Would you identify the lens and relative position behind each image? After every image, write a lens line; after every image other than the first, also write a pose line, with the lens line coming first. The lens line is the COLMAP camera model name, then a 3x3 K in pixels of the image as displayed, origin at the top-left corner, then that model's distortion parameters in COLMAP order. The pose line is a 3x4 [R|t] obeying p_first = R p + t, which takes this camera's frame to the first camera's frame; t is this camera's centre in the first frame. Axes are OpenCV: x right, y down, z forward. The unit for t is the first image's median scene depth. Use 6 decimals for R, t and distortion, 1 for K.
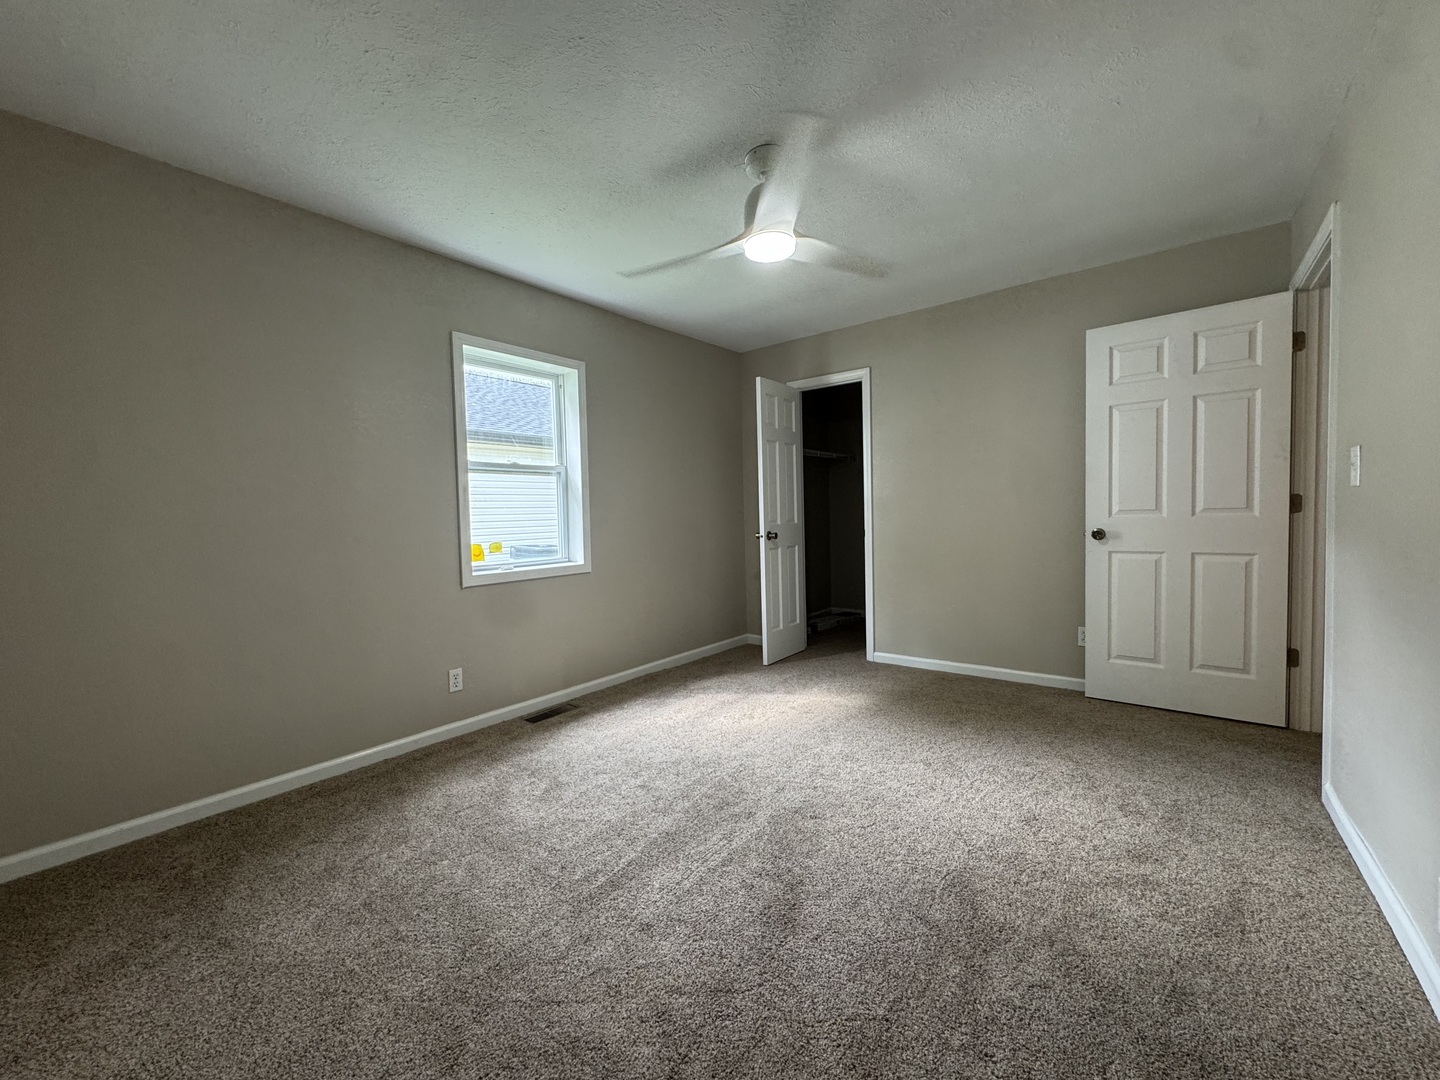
lens RADIAL K [[575.1, 0, 729.1], [0, 575.1, 535.8], [0, 0, 1]] dist [-0.005277, 0.000849]
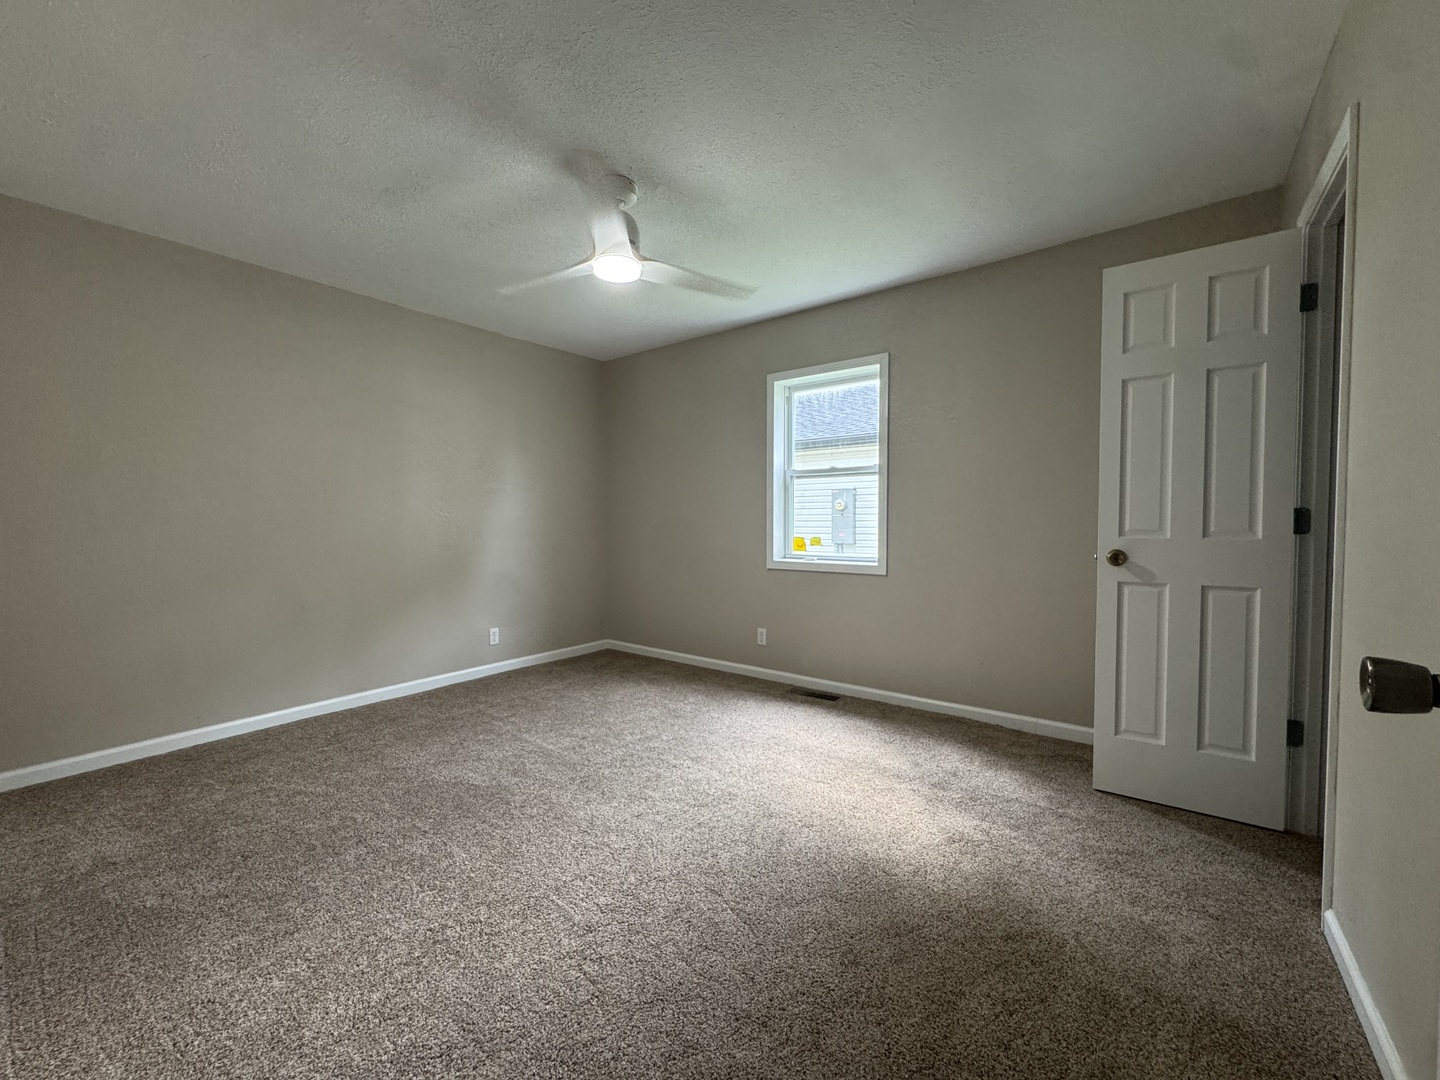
lens RADIAL K [[575.1, 0, 723.3], [0, 575.1, 541.3], [0, 0, 1]] dist [-0.005277, 0.000849]
pose [[0.008417, 0.055610, -0.998417, 0.748869], [-0.040778, 0.997641, 0.055223, -0.035826], [0.999133, 0.040249, 0.010665, 0.781722]]
